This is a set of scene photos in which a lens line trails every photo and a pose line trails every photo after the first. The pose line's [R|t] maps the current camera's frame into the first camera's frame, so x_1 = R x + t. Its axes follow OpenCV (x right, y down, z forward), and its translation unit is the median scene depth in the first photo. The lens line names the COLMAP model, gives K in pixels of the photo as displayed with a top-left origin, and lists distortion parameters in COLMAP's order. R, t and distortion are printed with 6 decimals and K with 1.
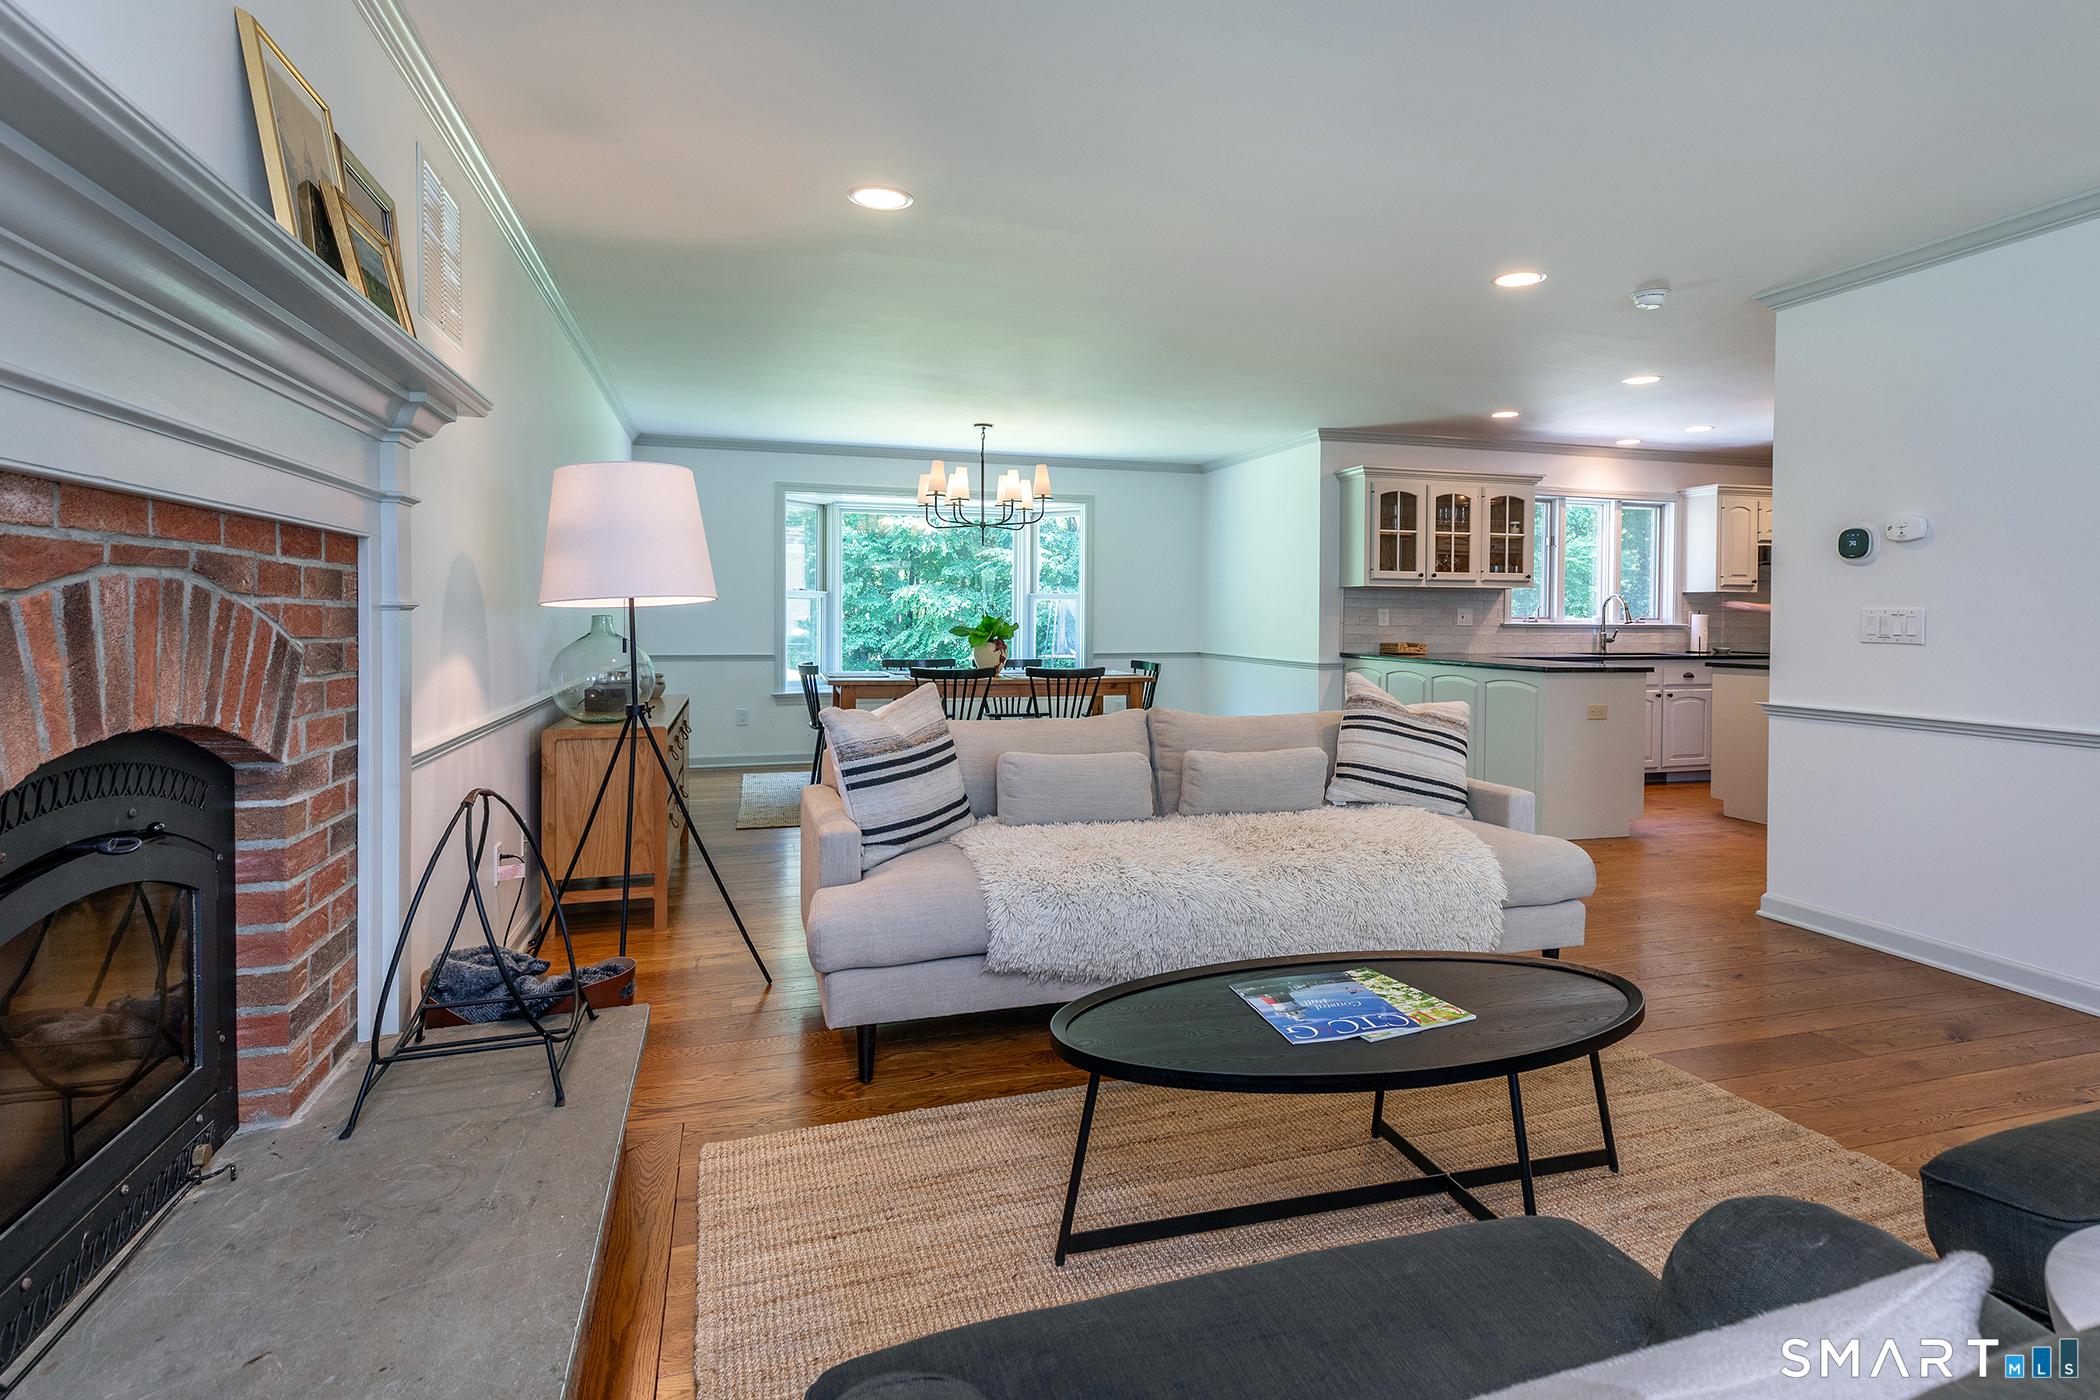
lens RADIAL K [[1262.1, 0, 1049.3], [0, 1262.1, 624.6], [0, 0, 1]] dist [0.001002, 0.000325]
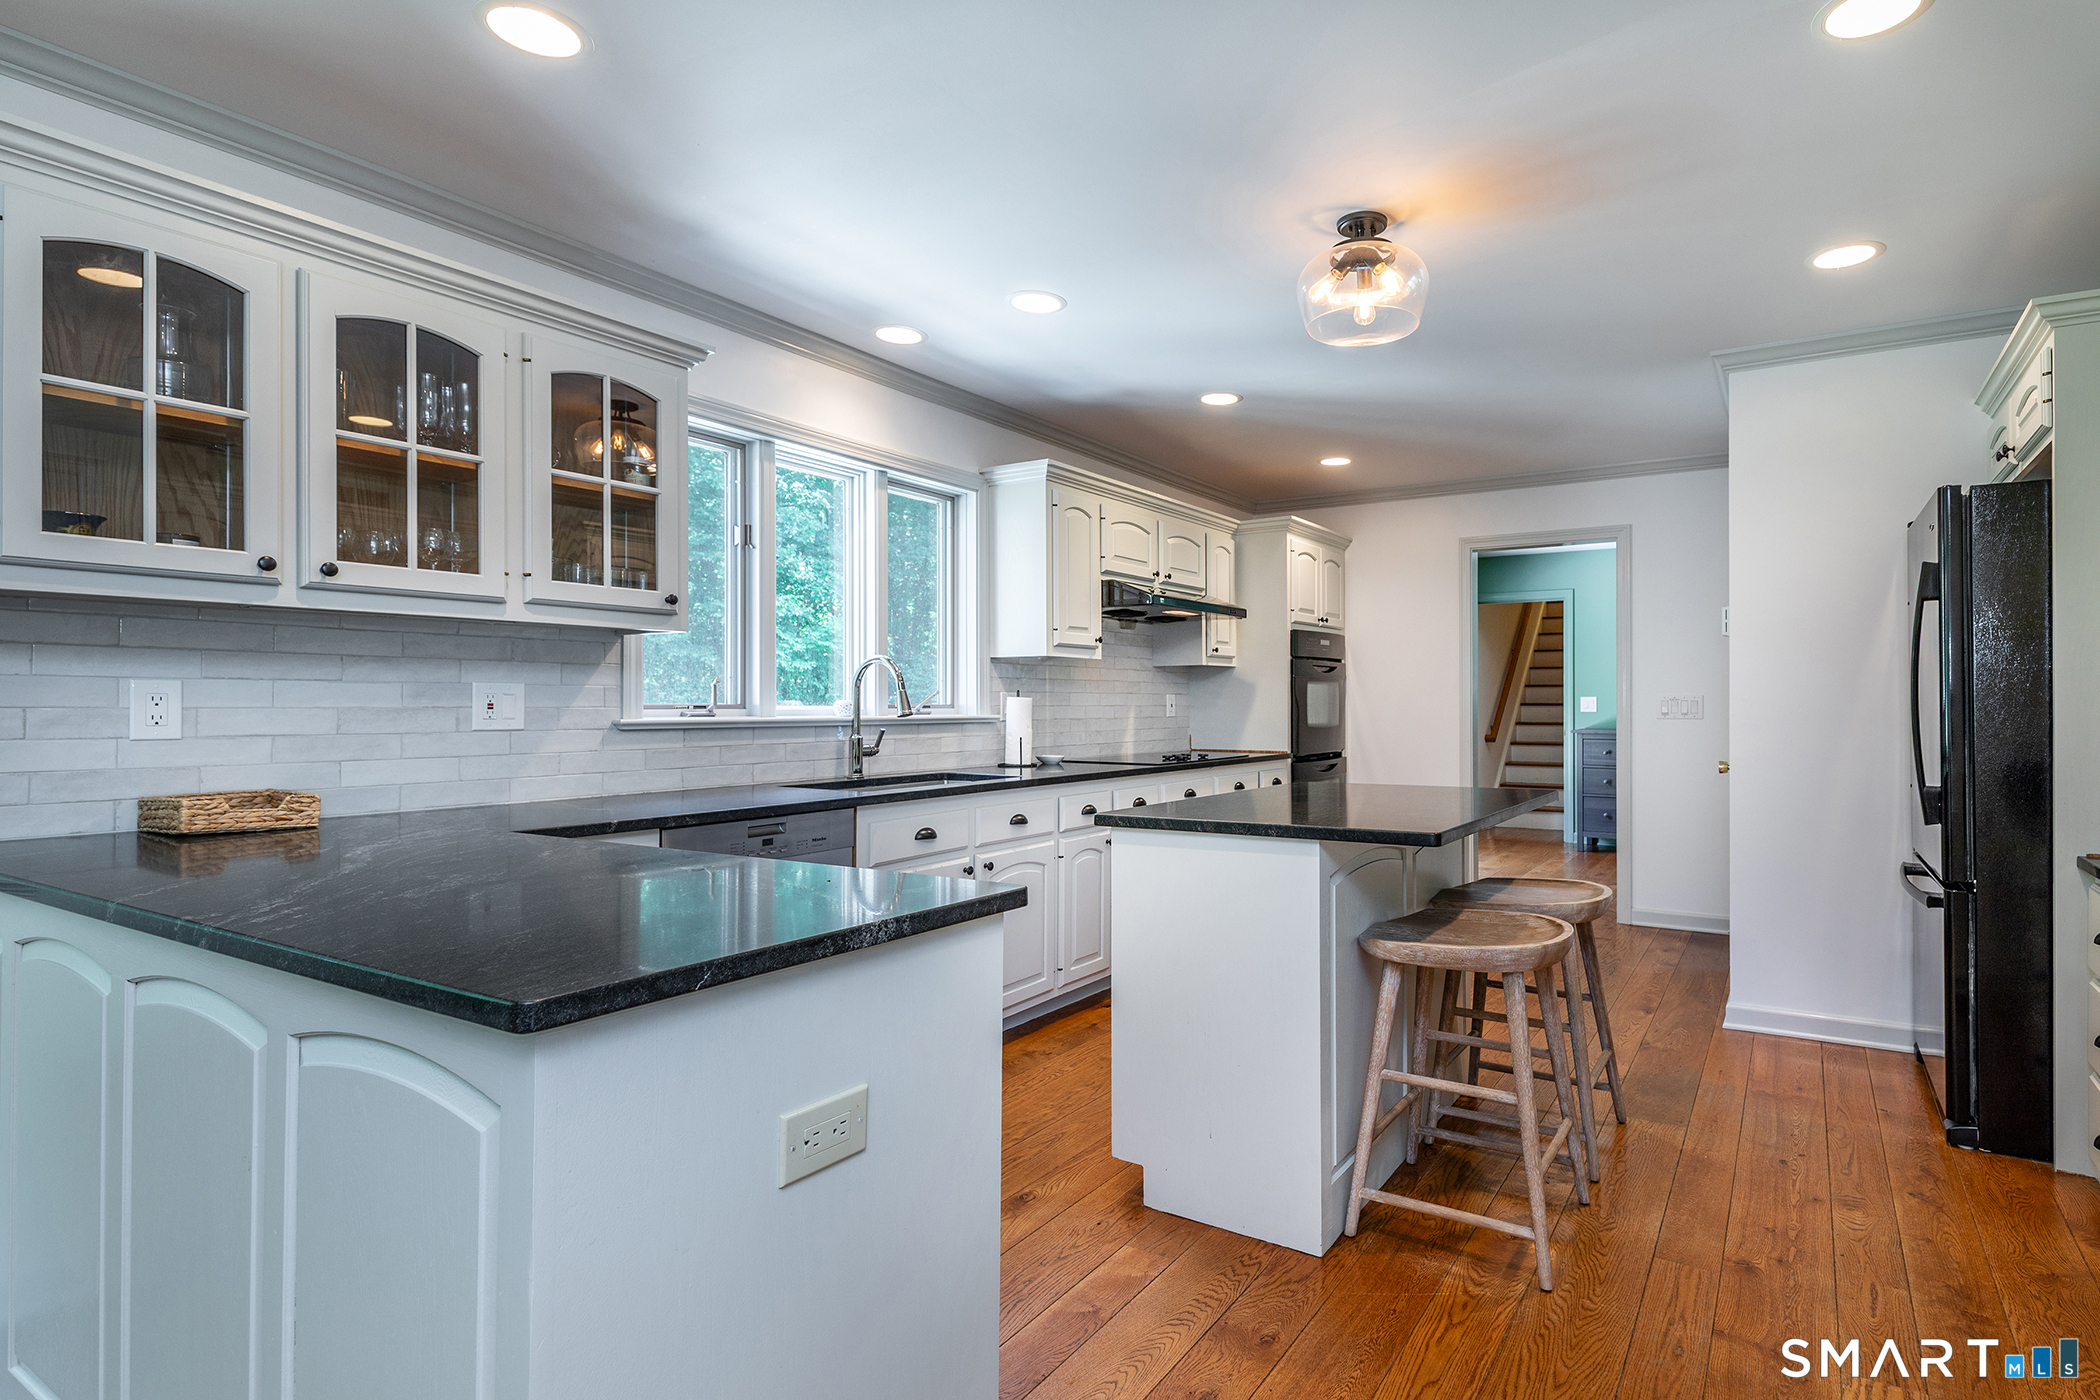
lens RADIAL K [[1107.0, 0, 1050.0], [0, 1107.0, 700.0], [0, 0, 1]] dist [0.001468, 0.000165]
pose [[0.840341, -0.008586, 0.541990, 0.274771], [0.017478, 0.999784, -0.011261, -0.001093], [-0.541777, 0.018936, 0.840309, 0.611326]]
